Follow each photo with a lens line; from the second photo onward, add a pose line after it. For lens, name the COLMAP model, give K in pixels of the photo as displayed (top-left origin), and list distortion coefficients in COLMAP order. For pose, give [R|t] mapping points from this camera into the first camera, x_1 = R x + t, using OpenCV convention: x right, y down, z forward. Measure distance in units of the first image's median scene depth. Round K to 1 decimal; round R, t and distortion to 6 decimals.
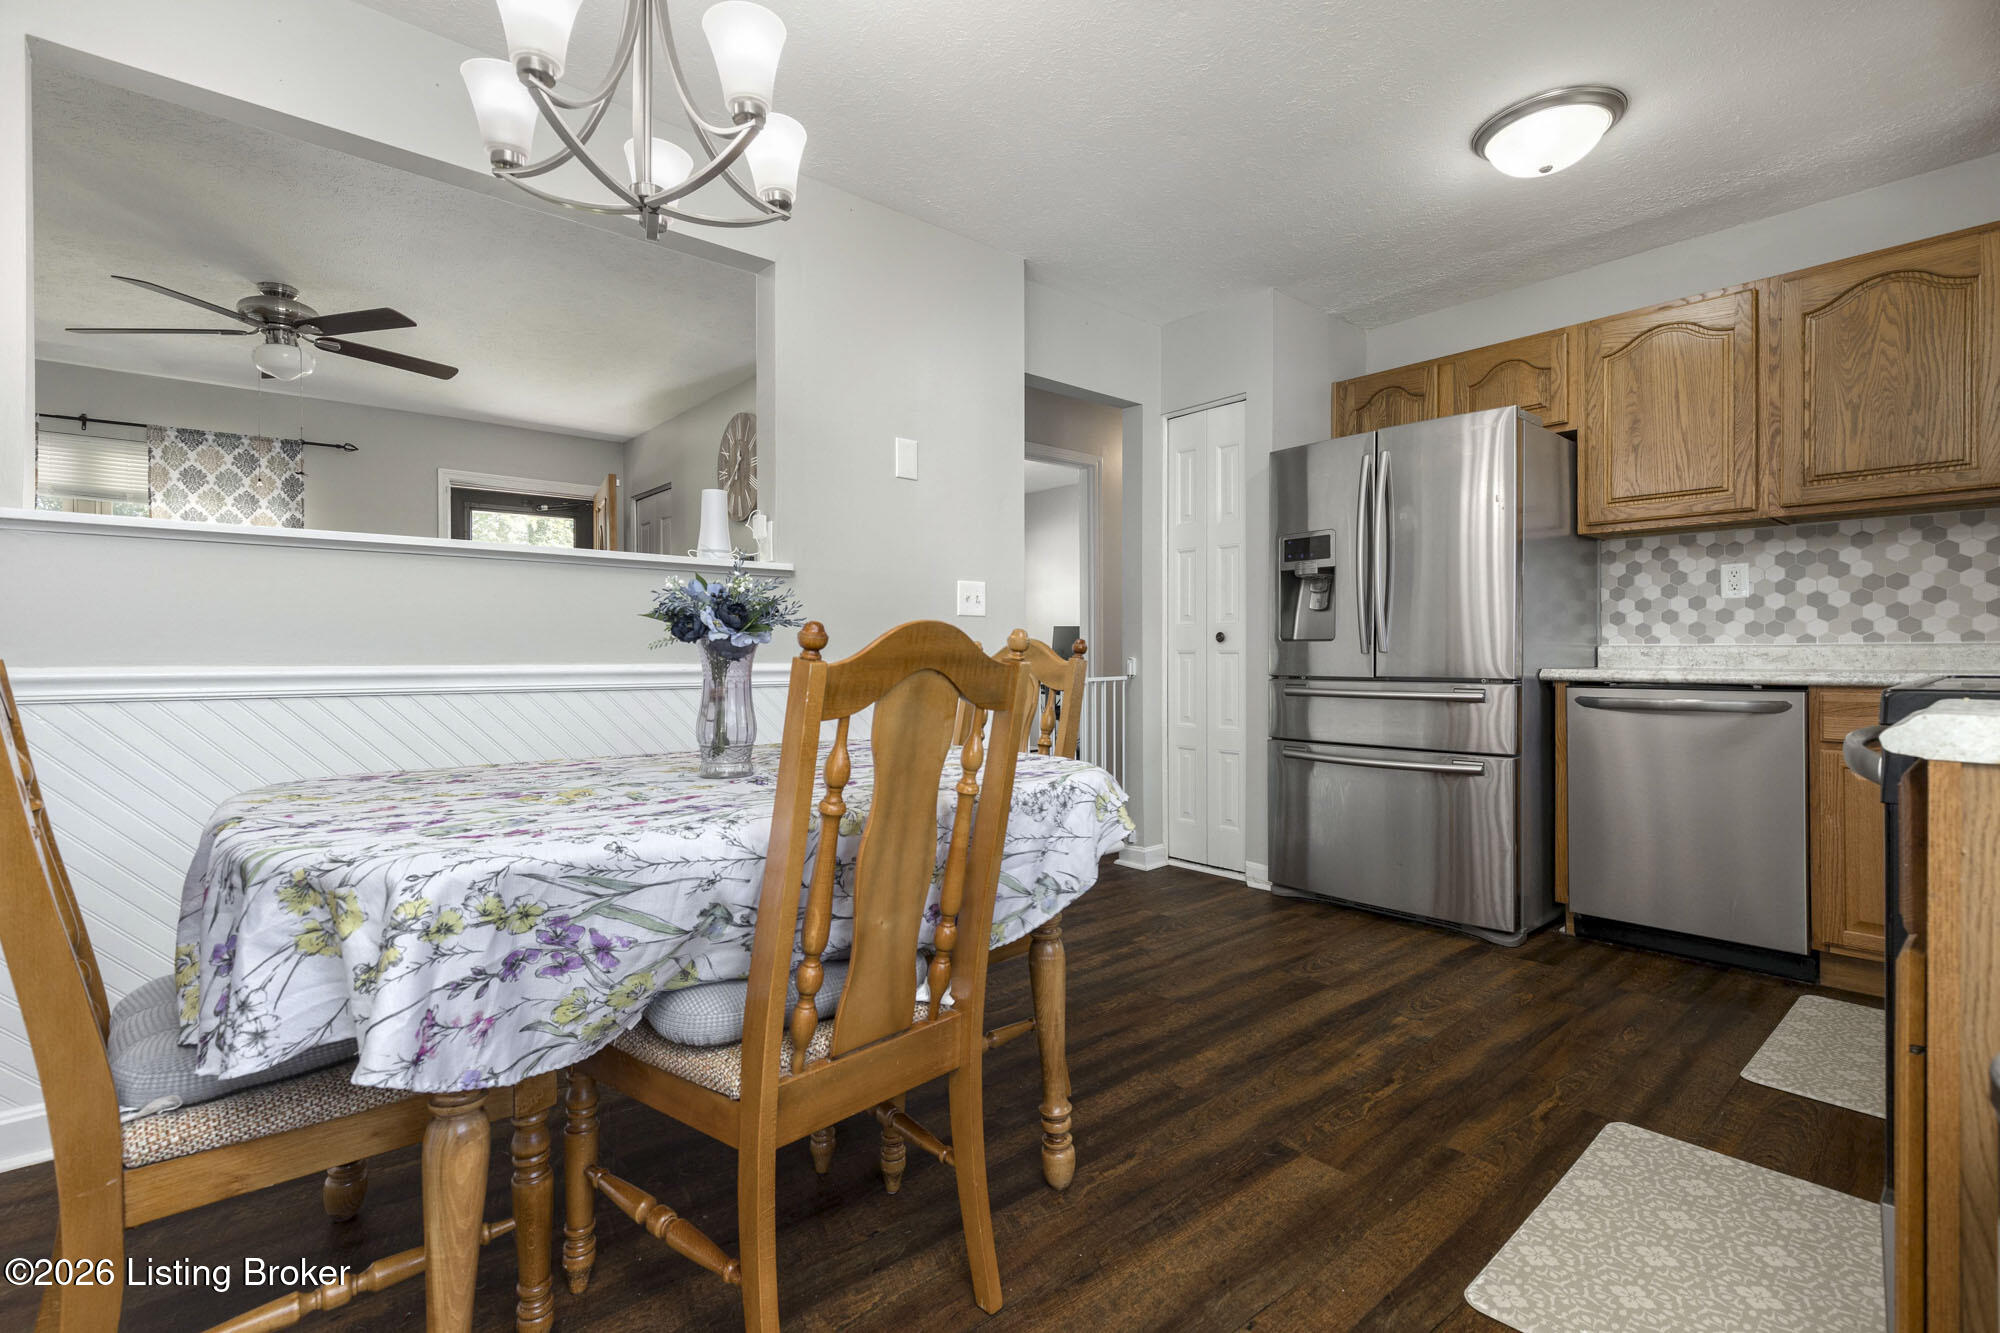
lens RADIAL K [[905.2, 0, 993.6], [0, 905.2, 664.1], [0, 0, 1]] dist [0.007269, -0.002334]
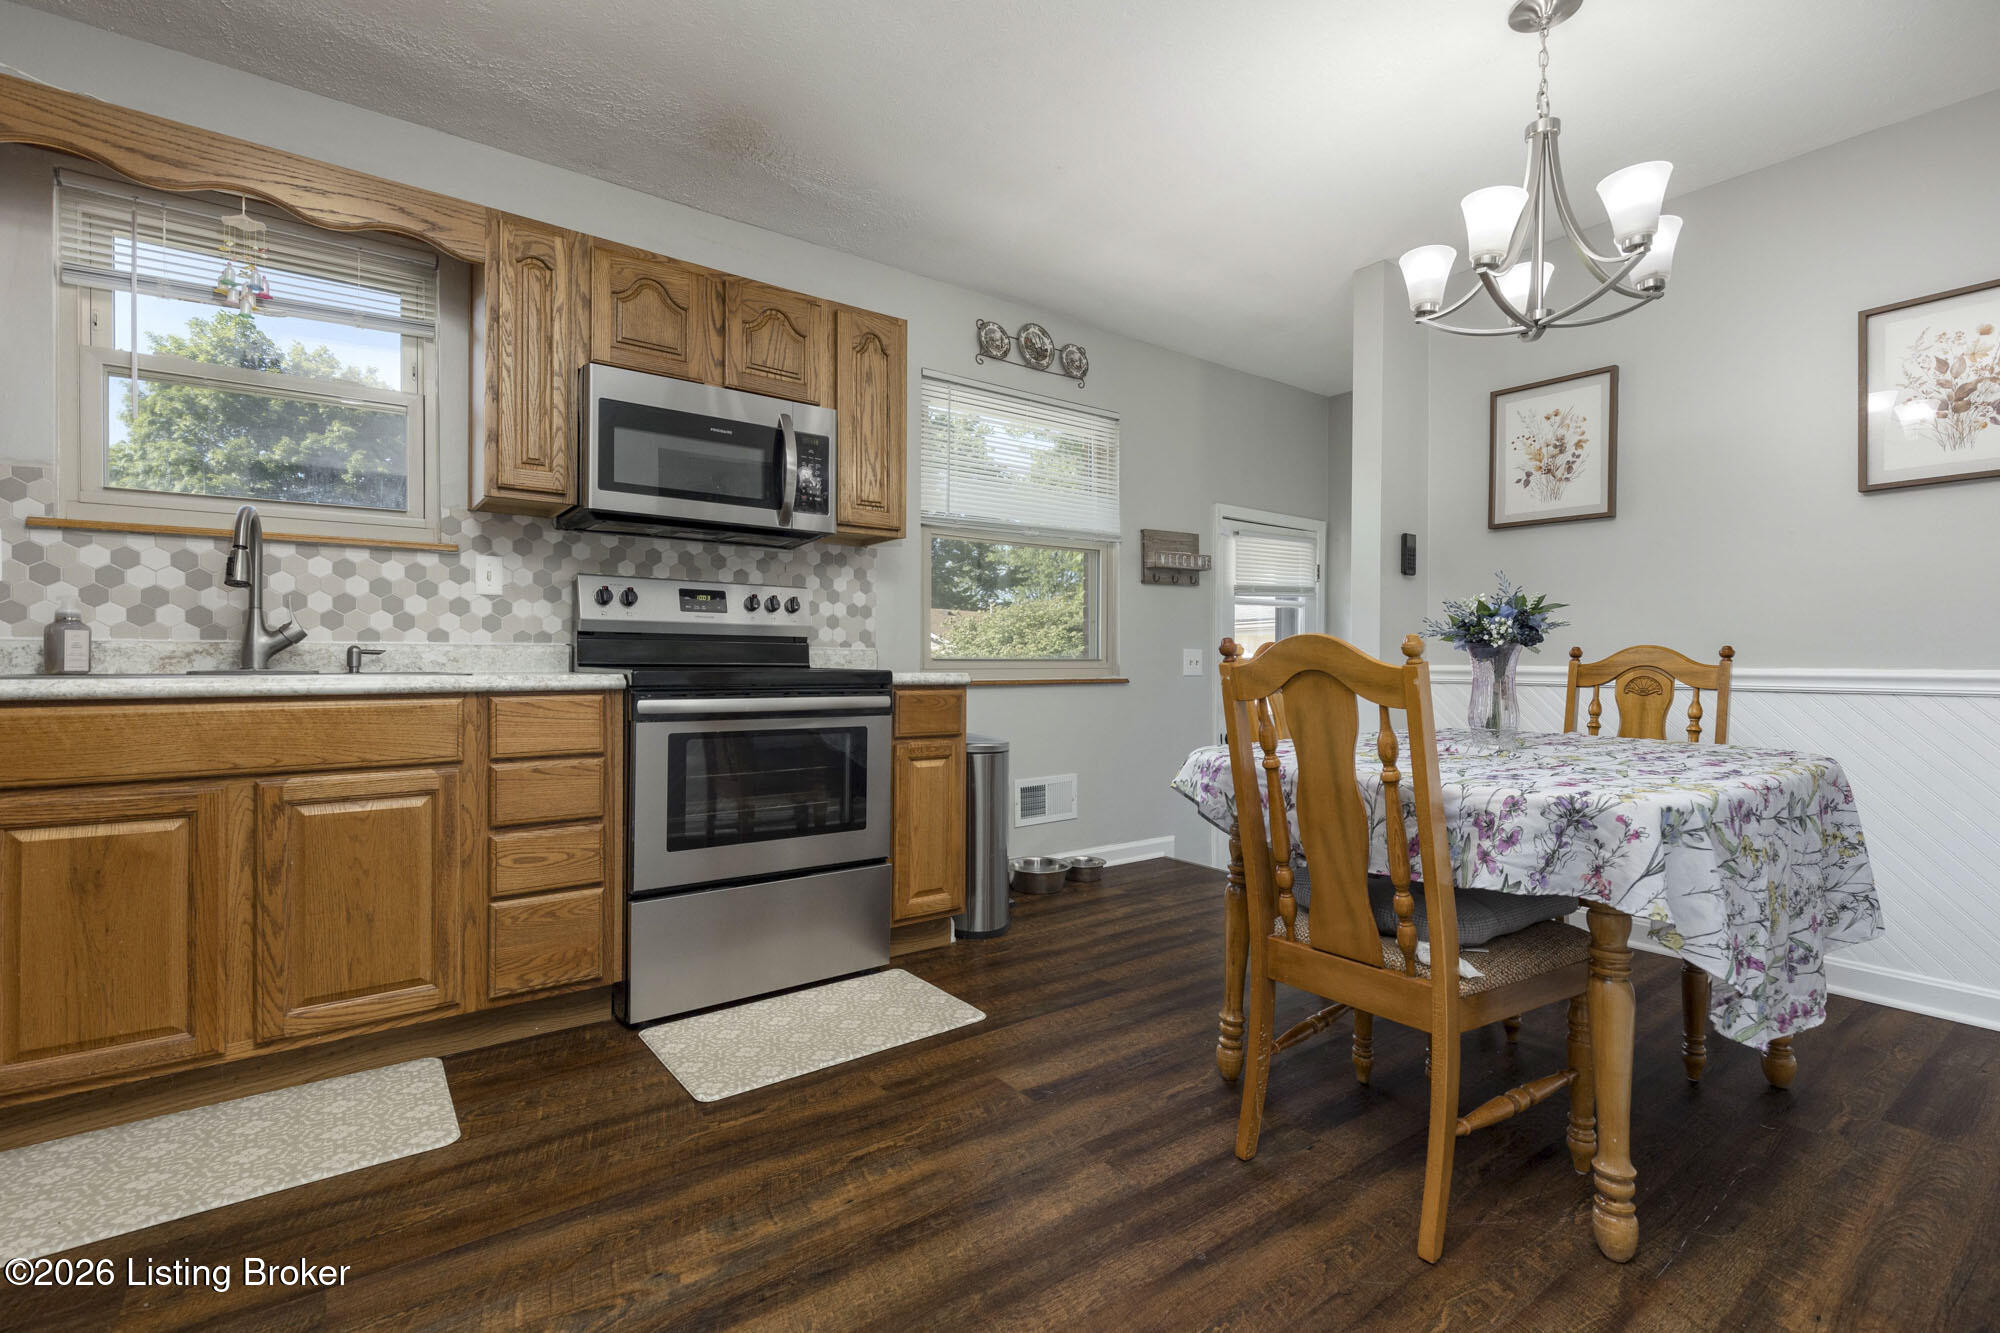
lens RADIAL K [[905.2, 0, 1001.2], [0, 905.2, 666.0], [0, 0, 1]] dist [0.007269, -0.002334]
pose [[-0.998218, -0.002862, 0.059609, 0.252541], [-0.002266, 0.999947, 0.010060, -0.008616], [-0.059634, 0.009907, -0.998171, 1.826165]]
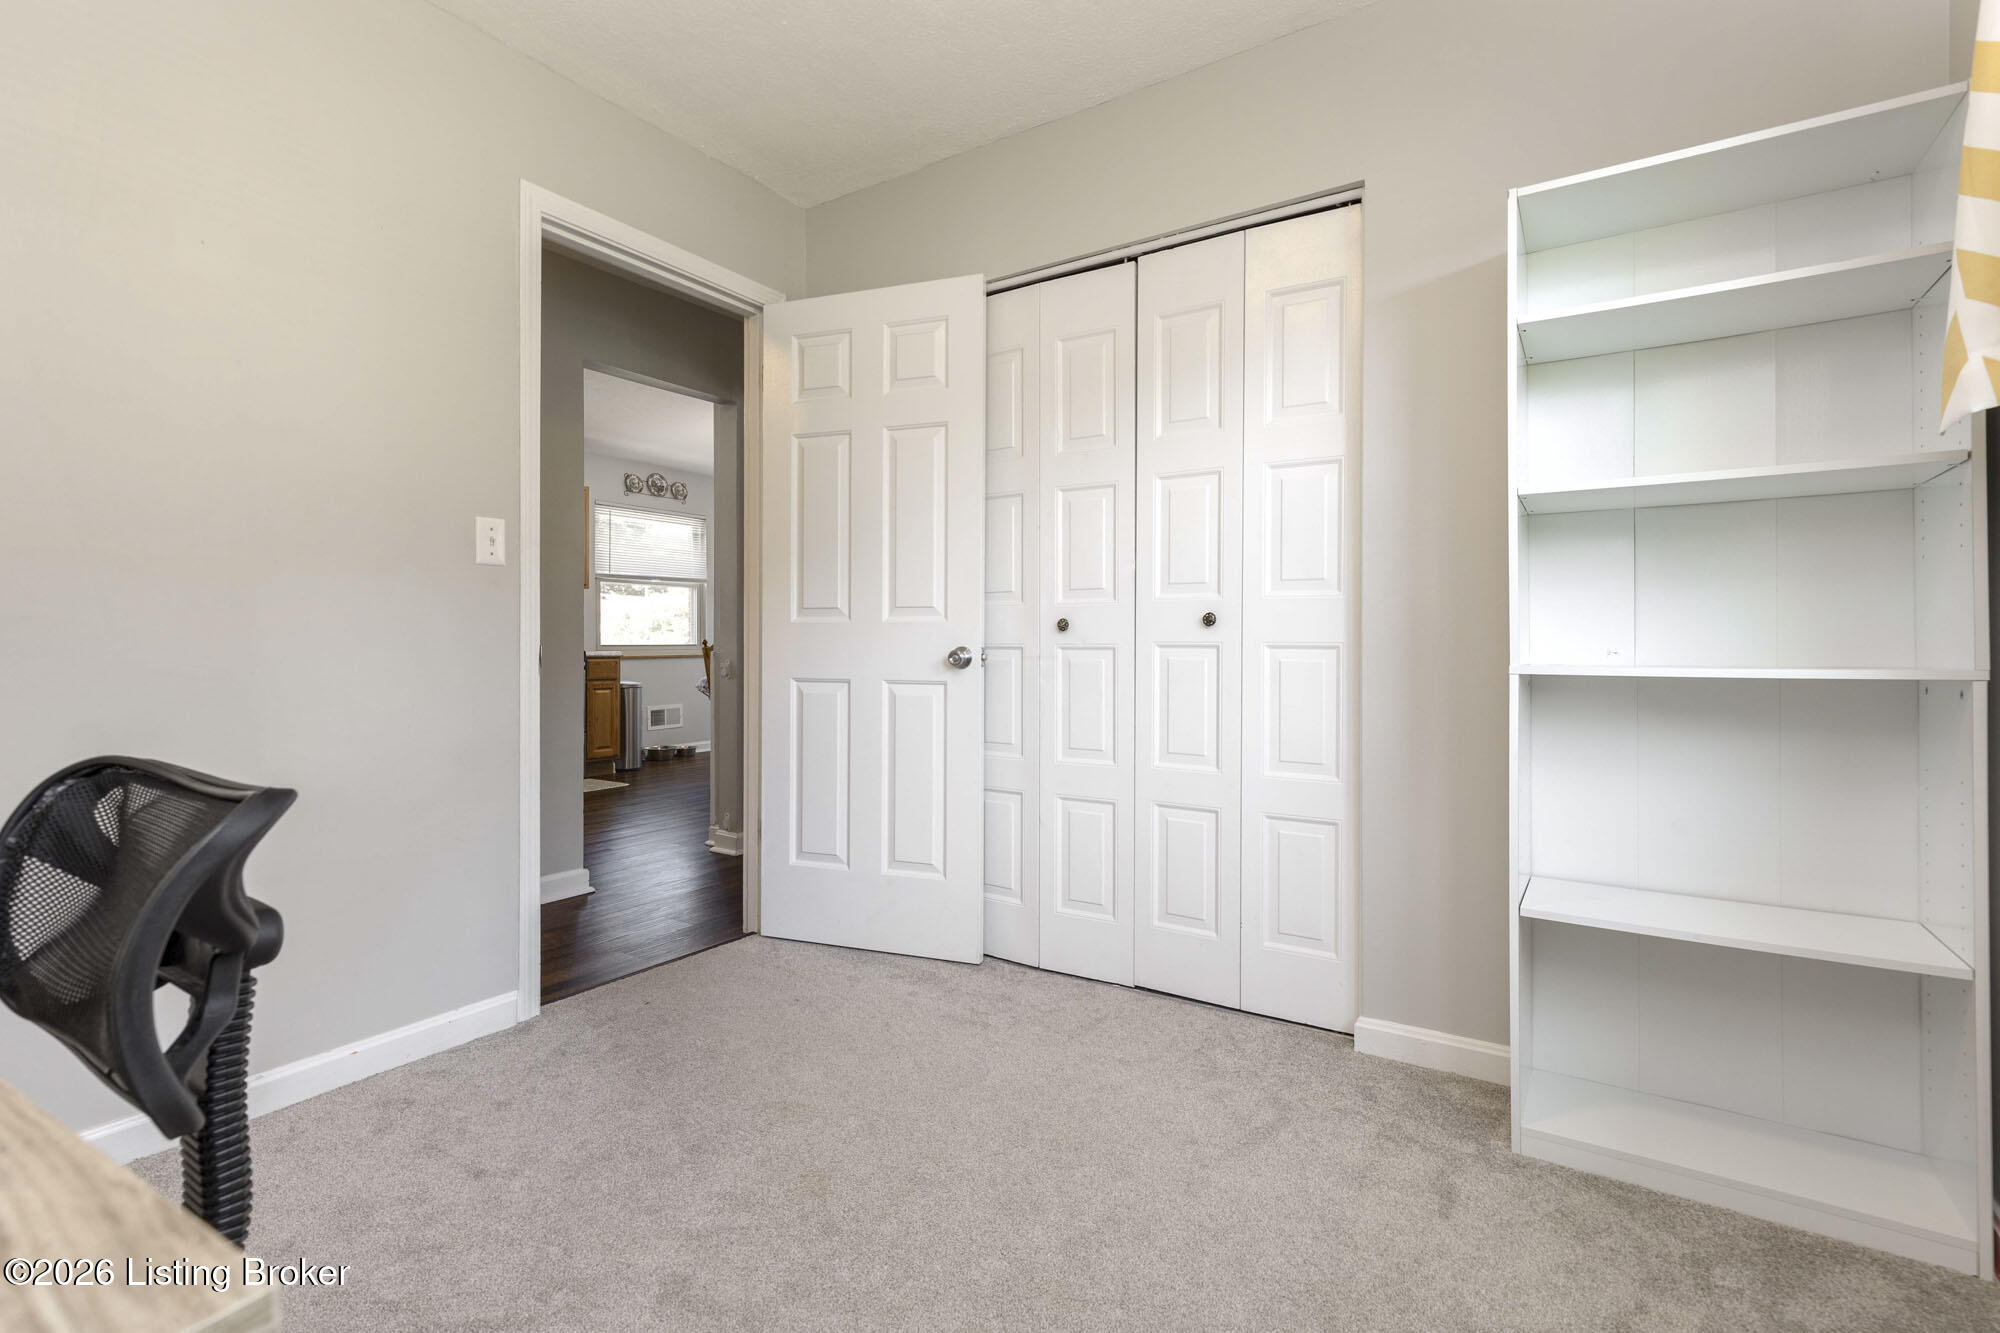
lens RADIAL K [[905.2, 0, 997.0], [0, 905.2, 654.5], [0, 0, 1]] dist [0.007269, -0.002334]
pose [[-0.955463, 0.003629, -0.295089, 0.088918], [0.000200, 0.999932, 0.011649, -0.009666], [0.295112, 0.011071, -0.955399, 3.606163]]
